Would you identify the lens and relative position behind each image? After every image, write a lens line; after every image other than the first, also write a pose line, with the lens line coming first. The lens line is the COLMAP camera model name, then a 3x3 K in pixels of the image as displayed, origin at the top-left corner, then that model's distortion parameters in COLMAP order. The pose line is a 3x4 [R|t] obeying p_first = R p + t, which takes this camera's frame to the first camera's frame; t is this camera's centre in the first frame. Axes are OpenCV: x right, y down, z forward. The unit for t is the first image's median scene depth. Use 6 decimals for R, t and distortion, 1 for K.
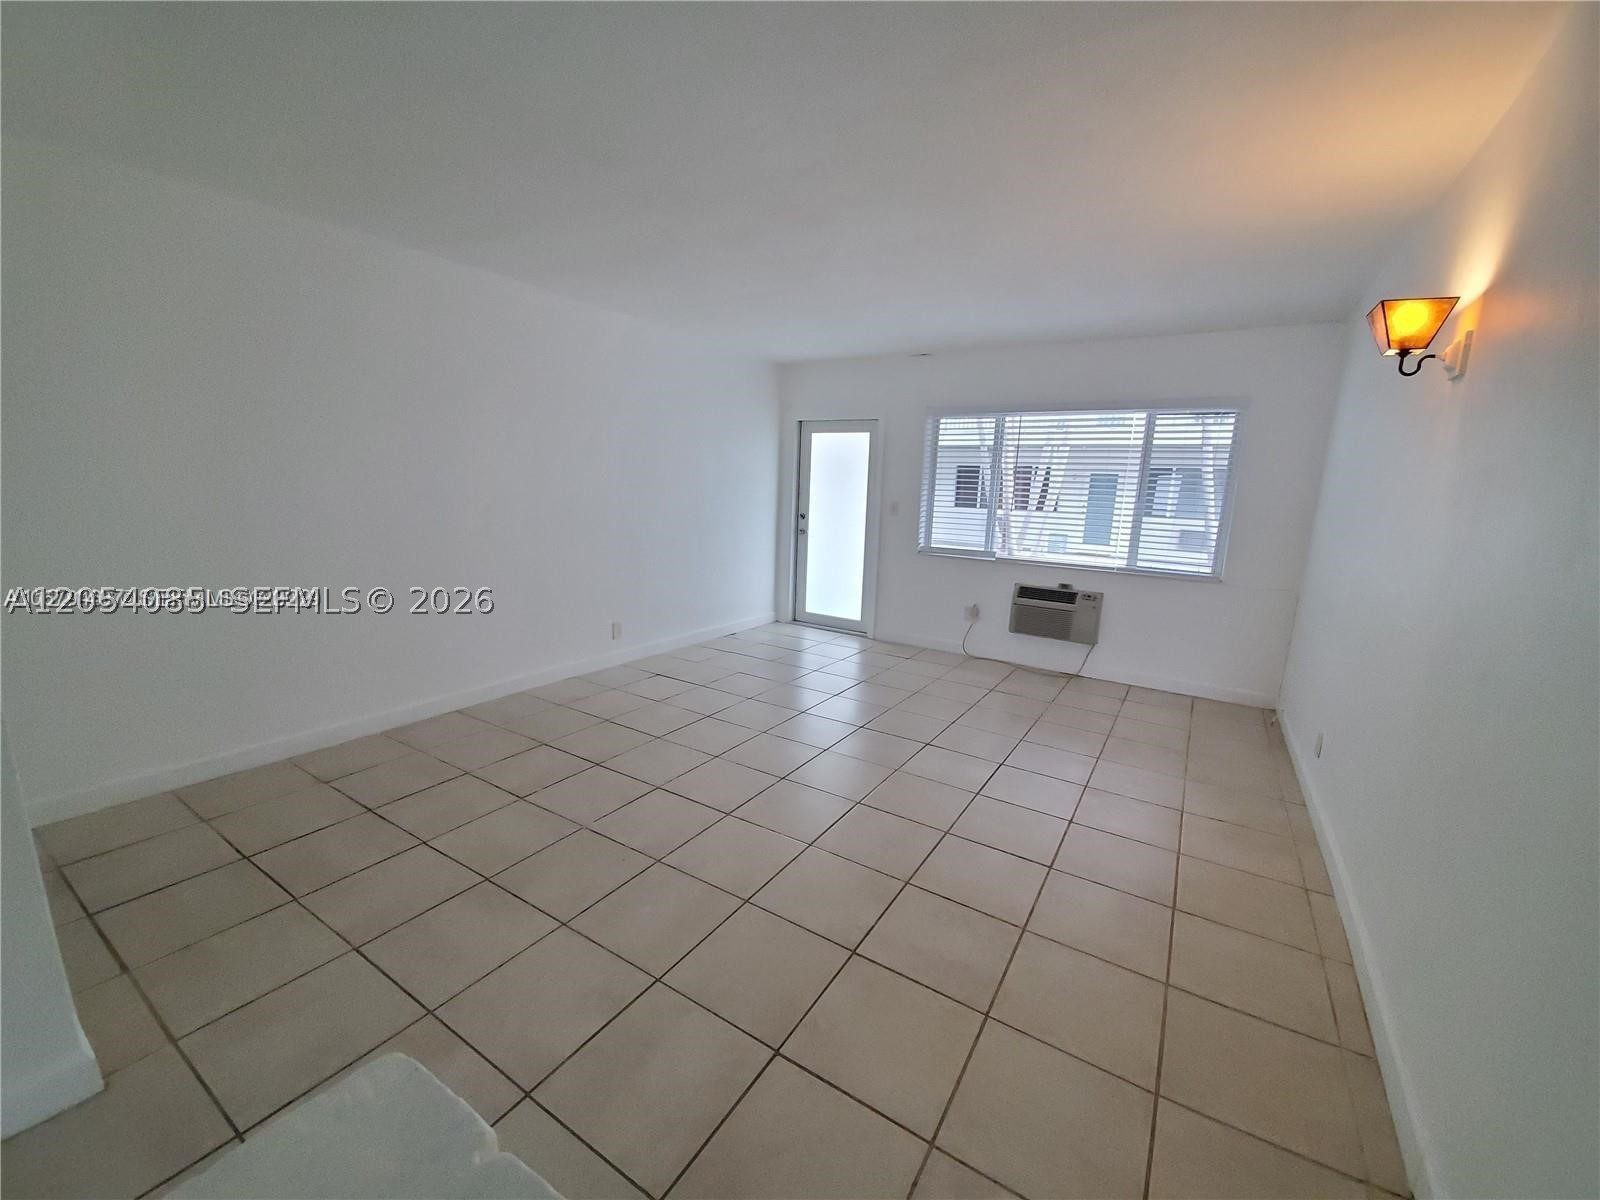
lens RADIAL K [[637.7, 0, 816.0], [0, 637.7, 598.4], [0, 0, 1]] dist [0.014466, -0.014937]
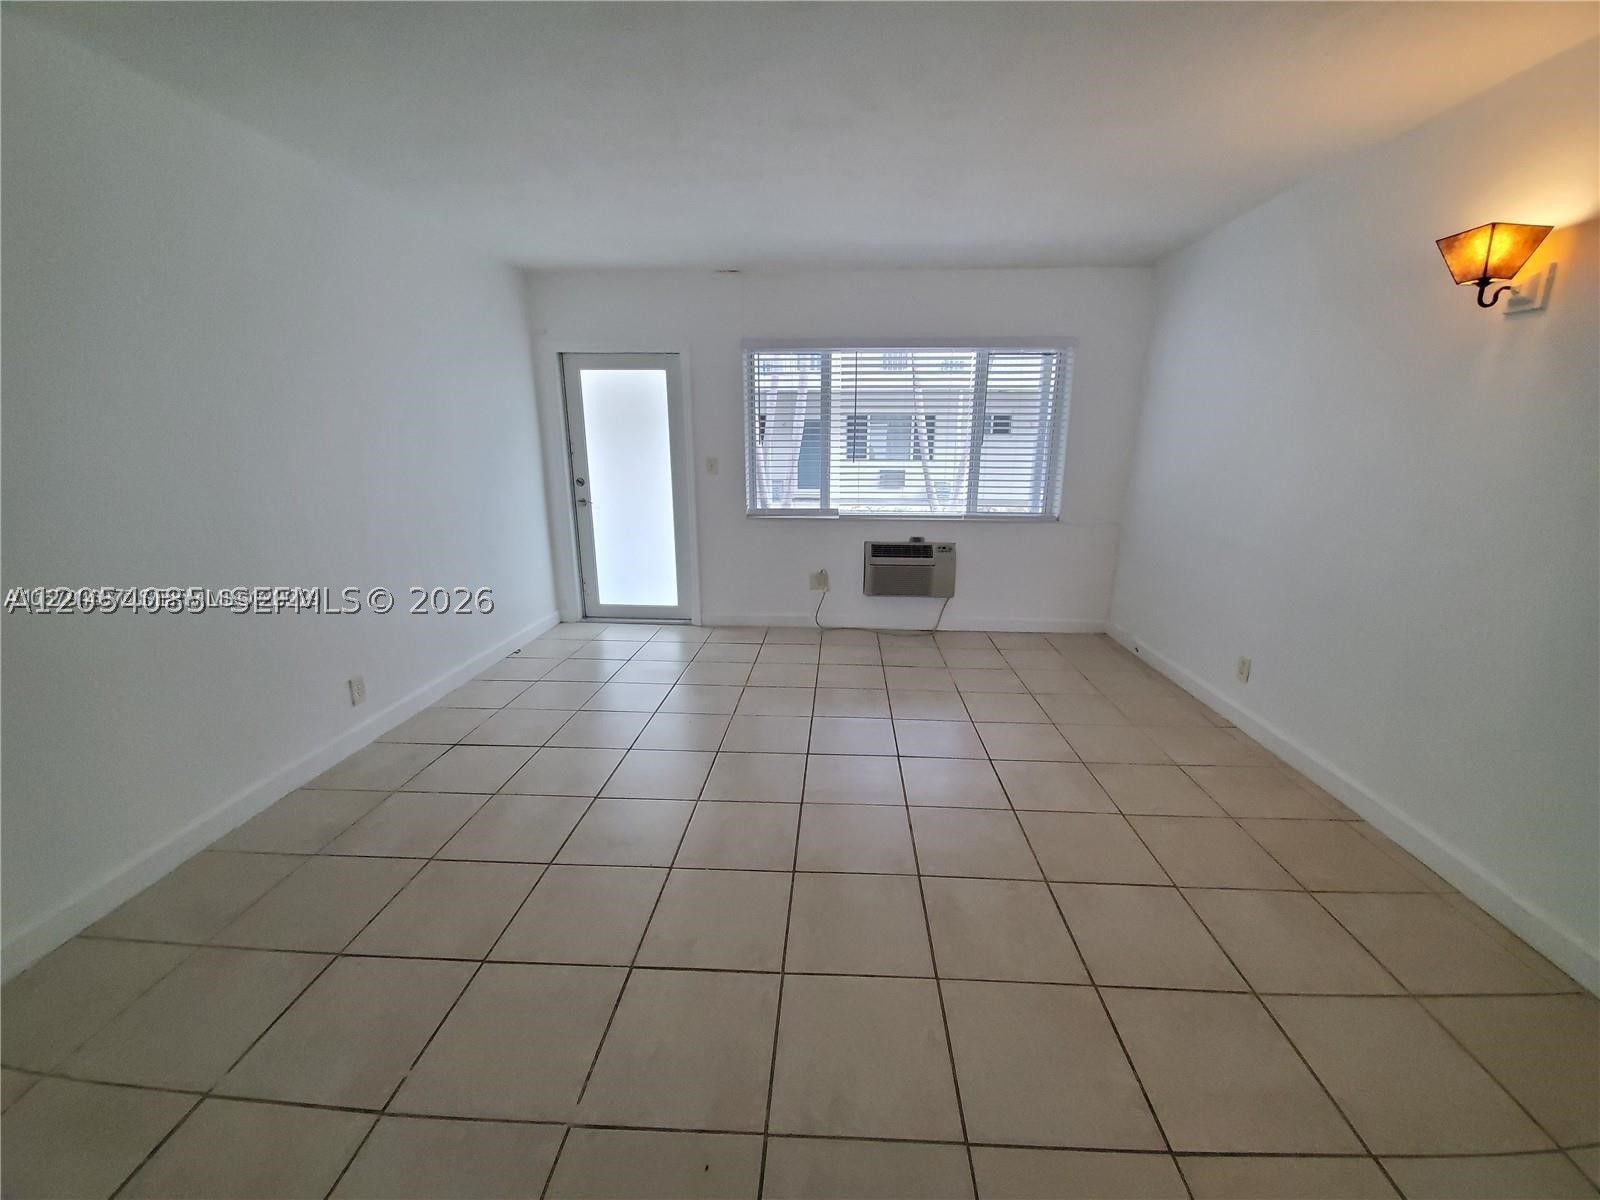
lens RADIAL K [[637.7, 0, 816.0], [0, 637.7, 598.4], [0, 0, 1]] dist [0.014466, -0.014937]
pose [[0.874892, -0.150872, 0.460219, -0.179820], [0.114540, 0.987741, 0.106062, -0.048681], [-0.470579, -0.040079, 0.881447, 0.230056]]
